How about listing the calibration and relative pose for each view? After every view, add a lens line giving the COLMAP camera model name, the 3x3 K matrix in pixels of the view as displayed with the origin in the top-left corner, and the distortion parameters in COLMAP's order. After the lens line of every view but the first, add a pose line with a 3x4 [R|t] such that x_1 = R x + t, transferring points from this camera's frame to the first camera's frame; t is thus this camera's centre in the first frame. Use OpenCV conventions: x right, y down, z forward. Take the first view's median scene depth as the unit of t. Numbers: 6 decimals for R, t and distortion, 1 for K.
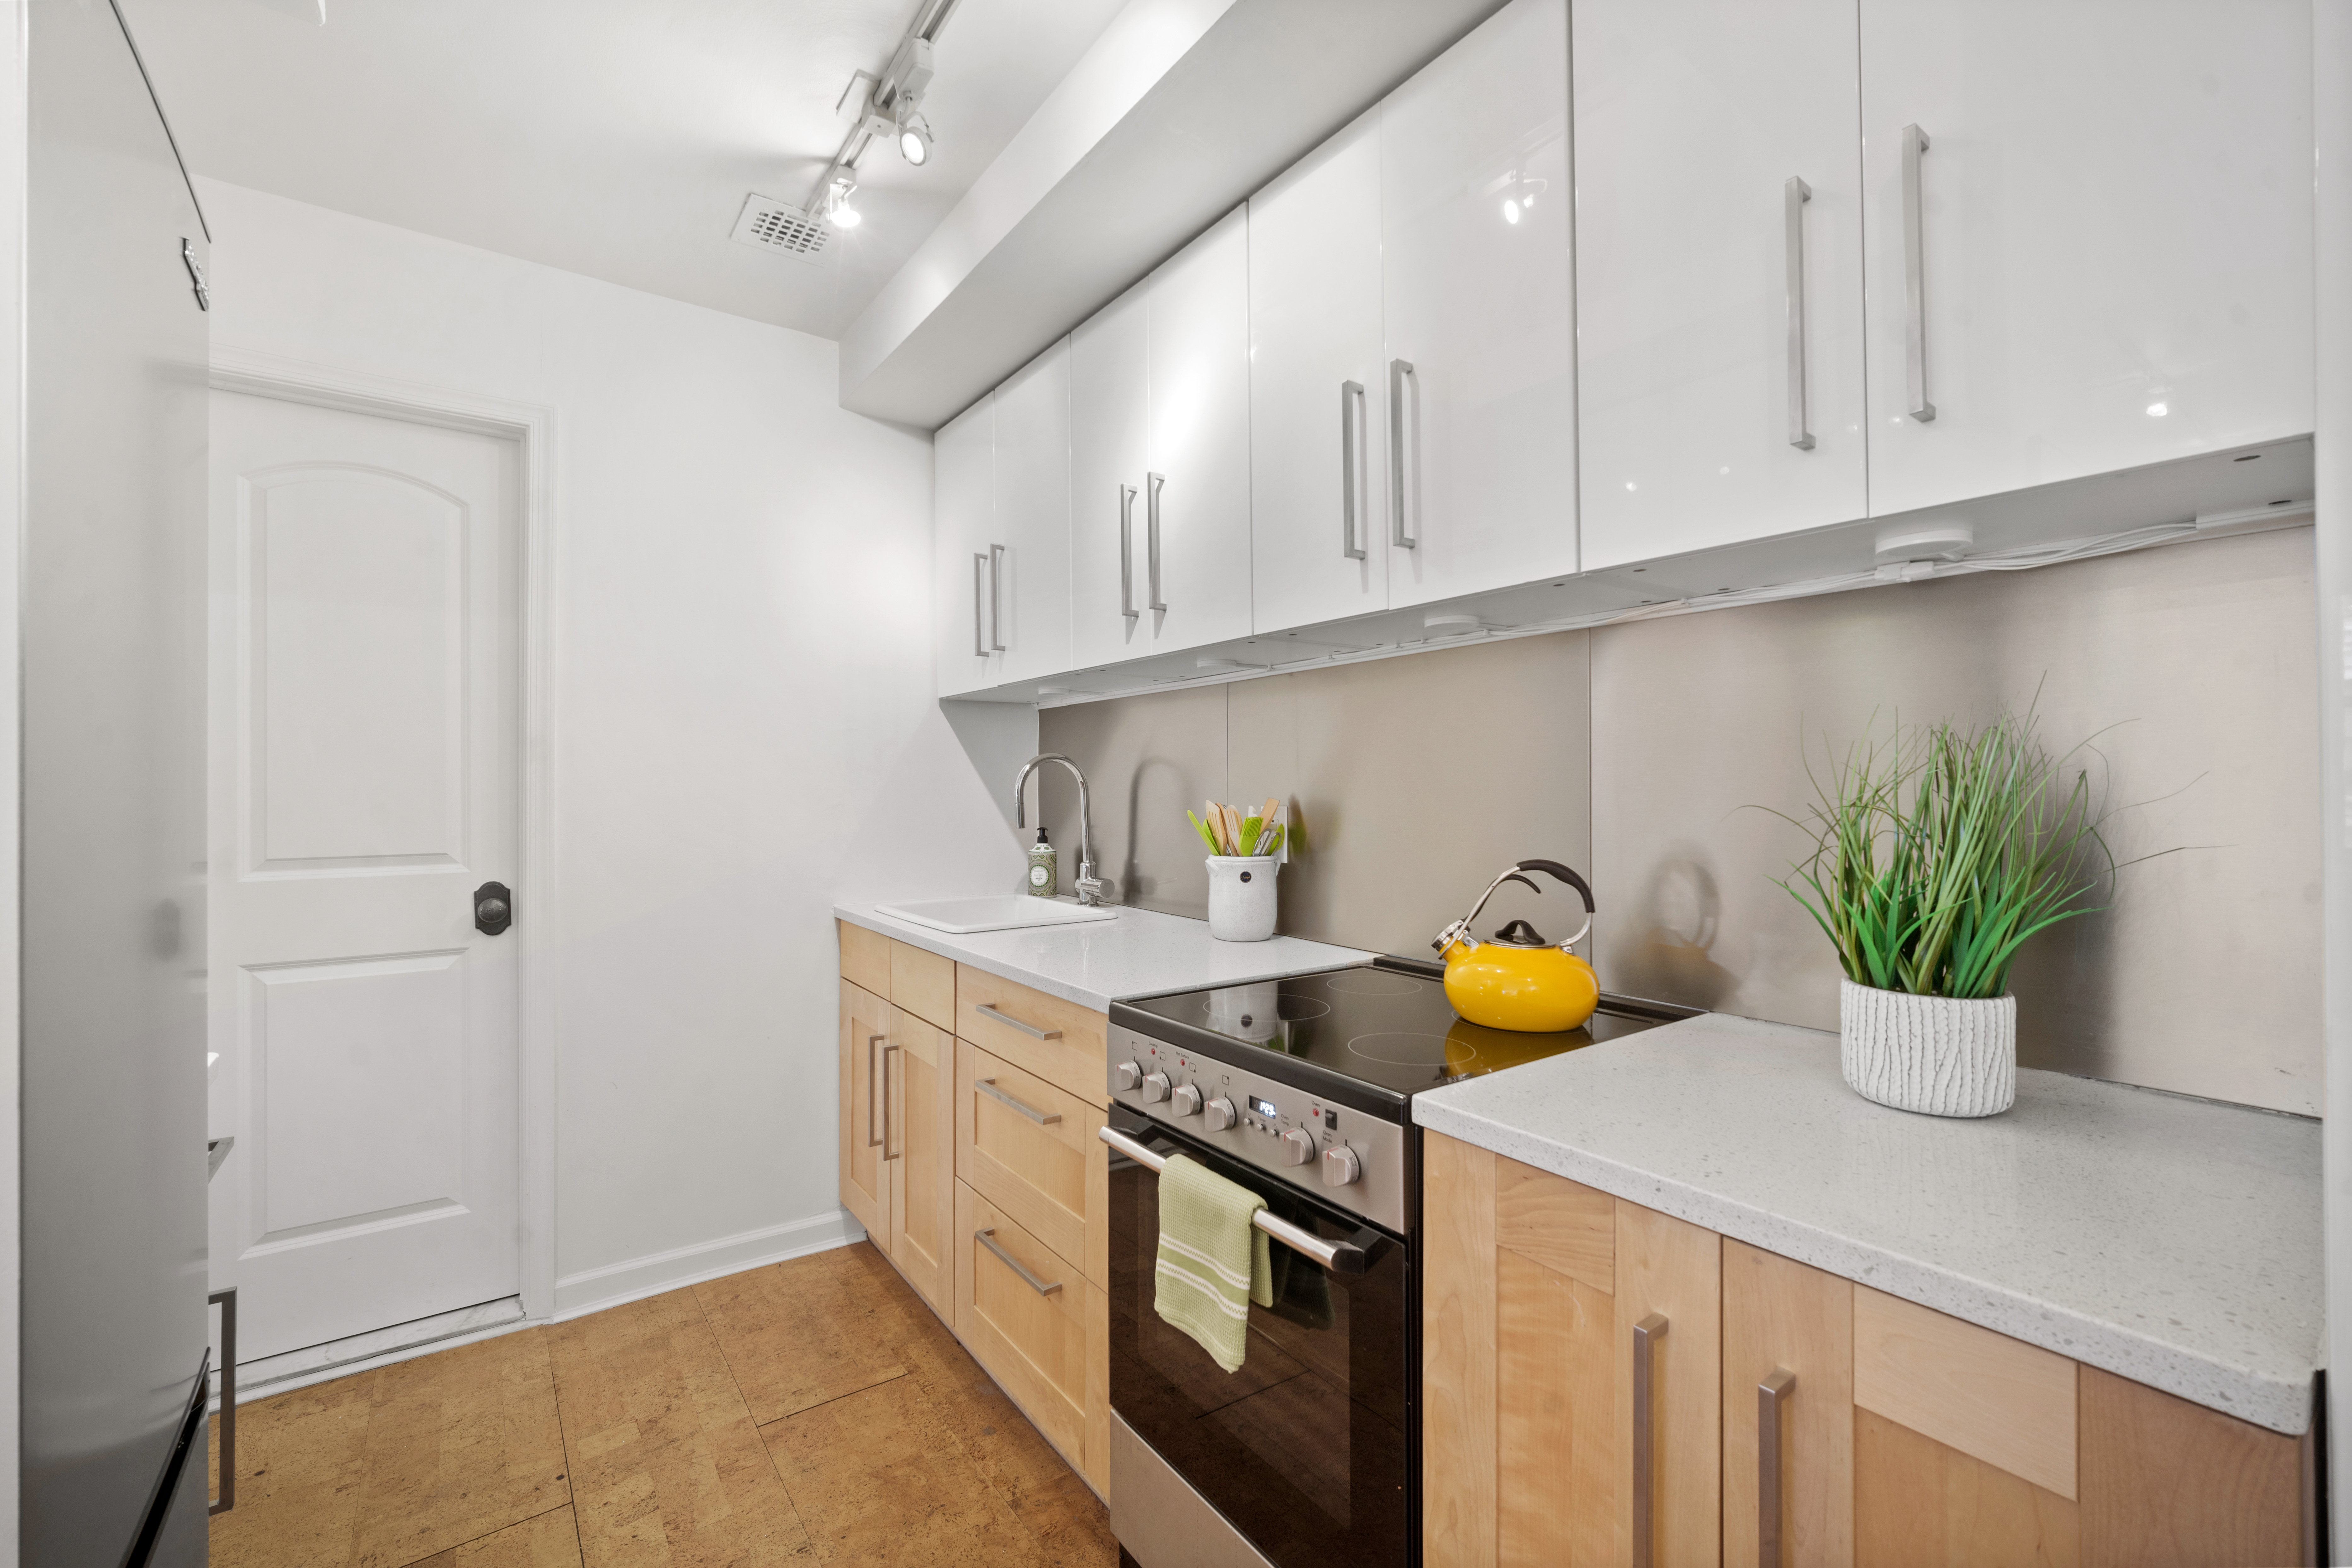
lens RADIAL K [[968.5, 0, 1172.0], [0, 968.5, 787.8], [0, 0, 1]] dist [-0.003810, -0.000385]
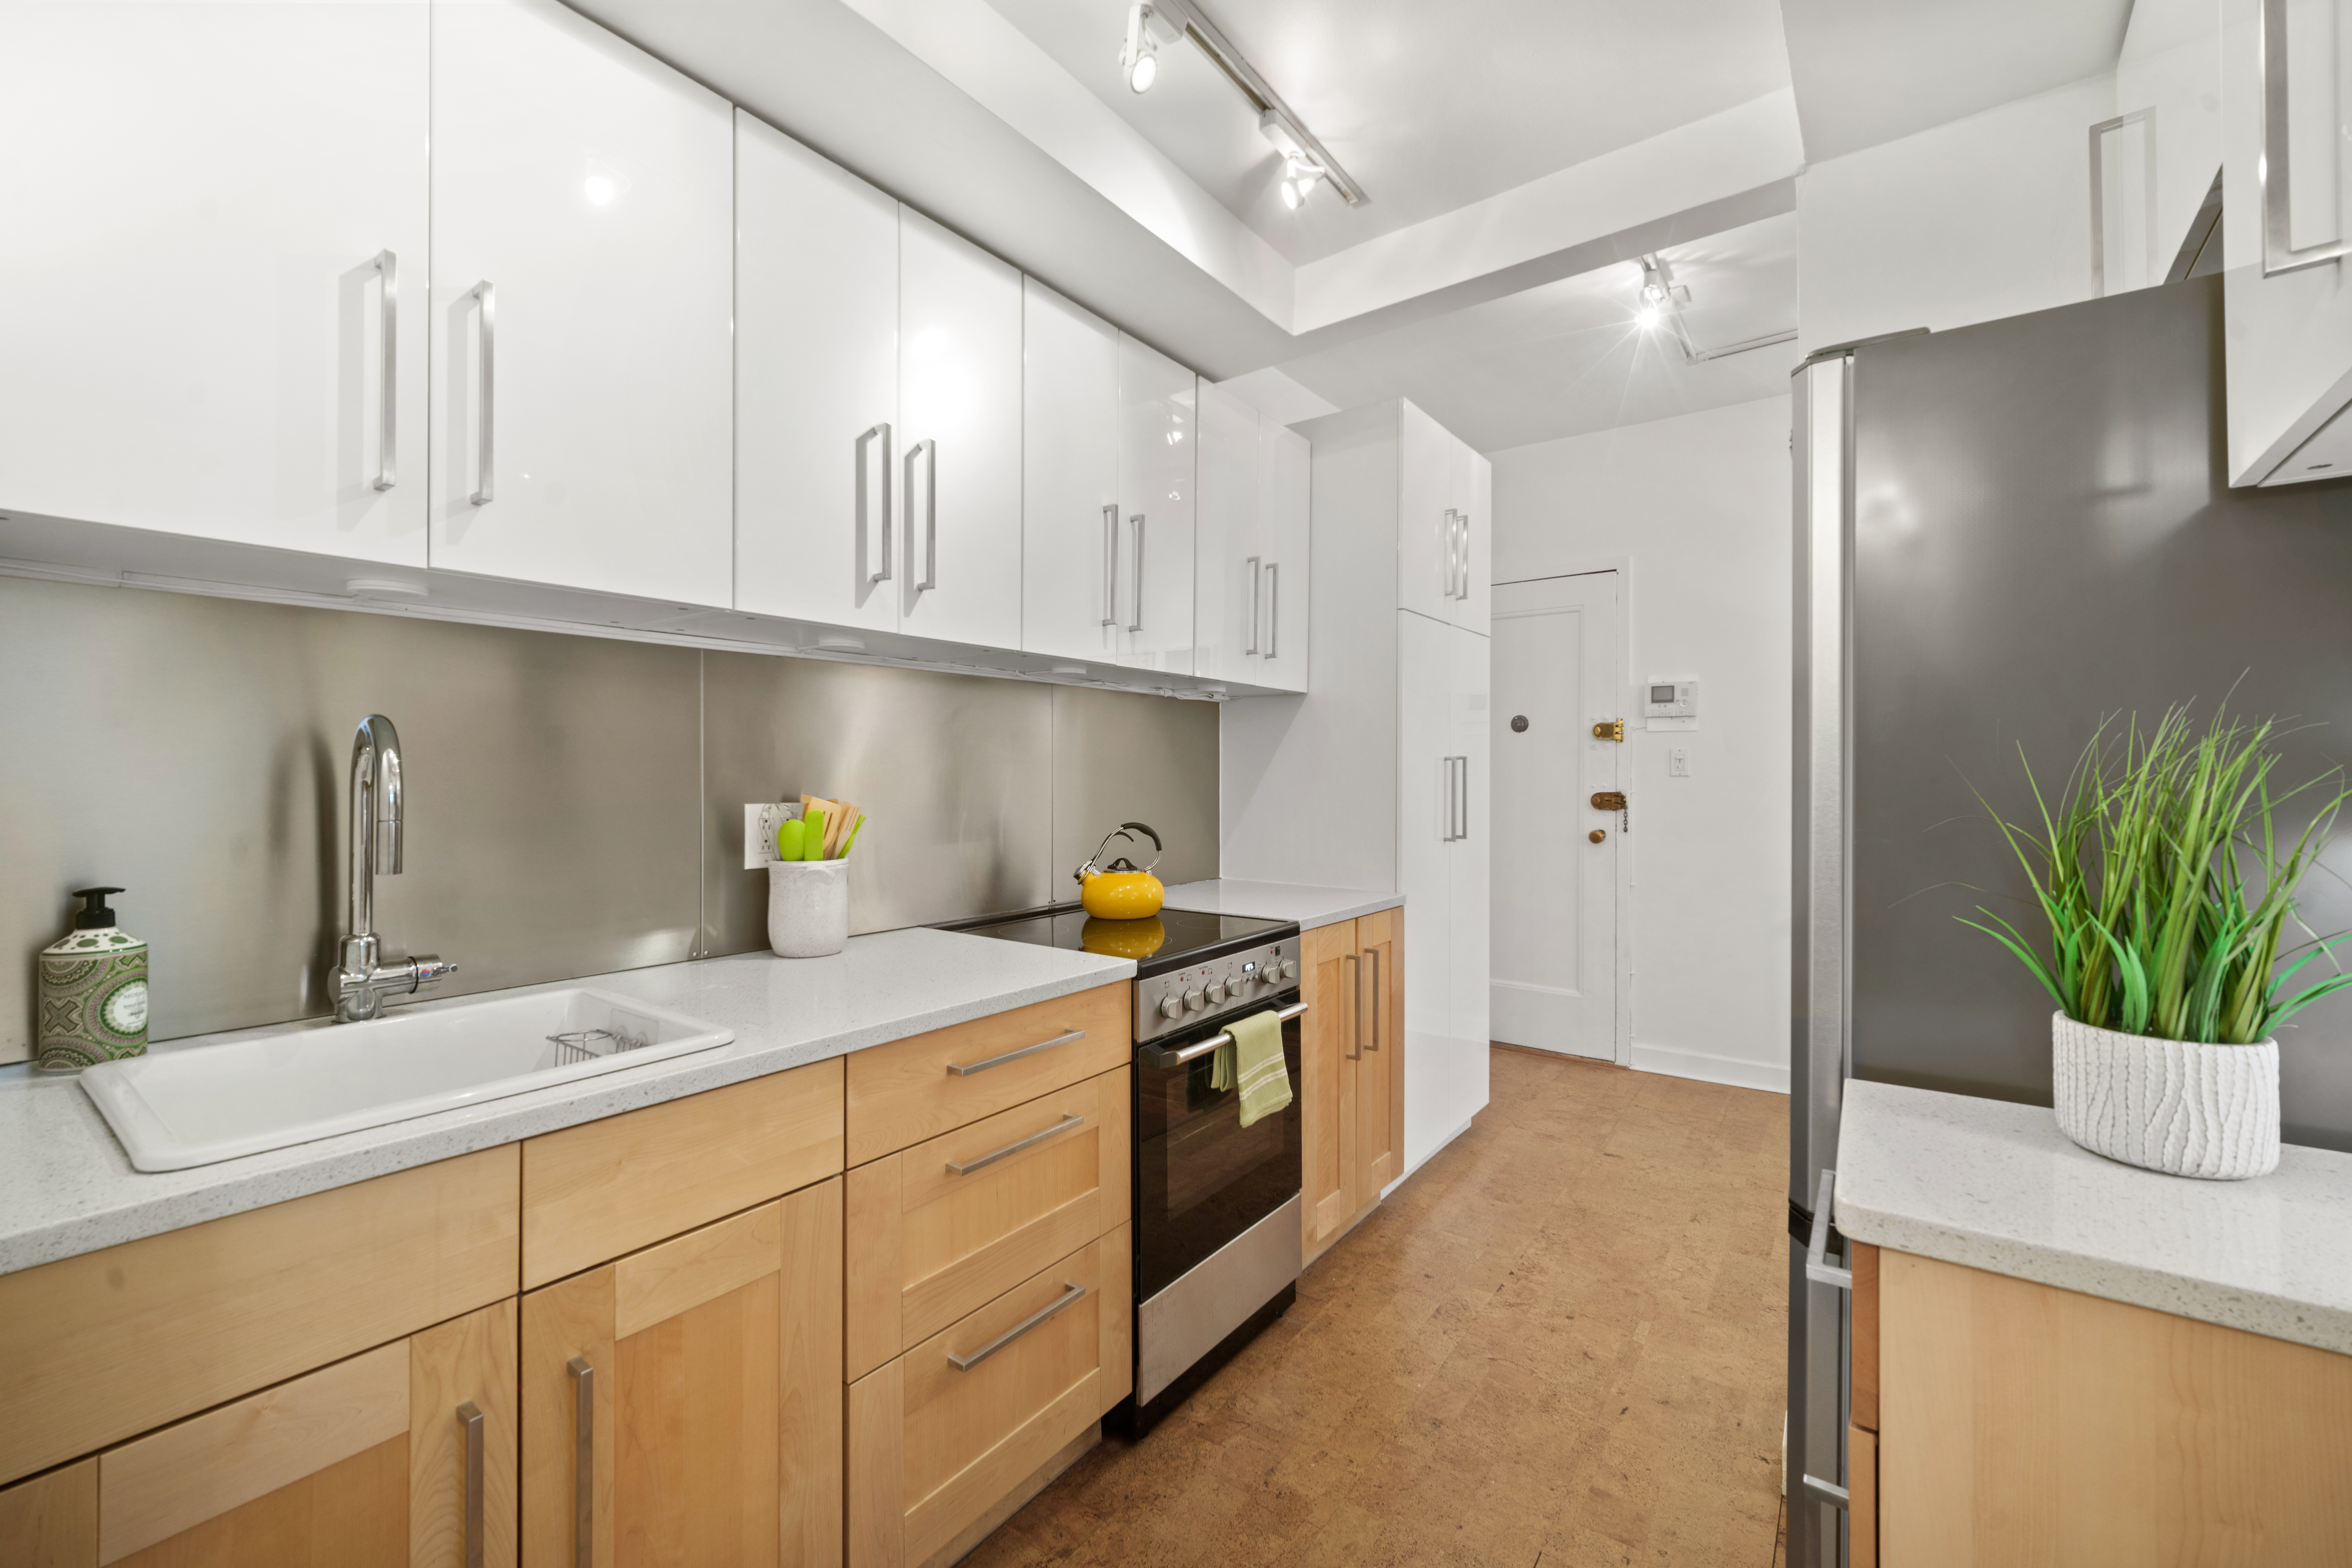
lens RADIAL K [[968.5, 0, 1171.4], [0, 968.5, 769.5], [0, 0, 1]] dist [-0.003810, -0.000385]
pose [[-0.307606, 0.002778, 0.951510, -1.303664], [-0.003681, 0.999985, -0.004110, -0.014429], [-0.951507, -0.004767, -0.307591, 1.435144]]
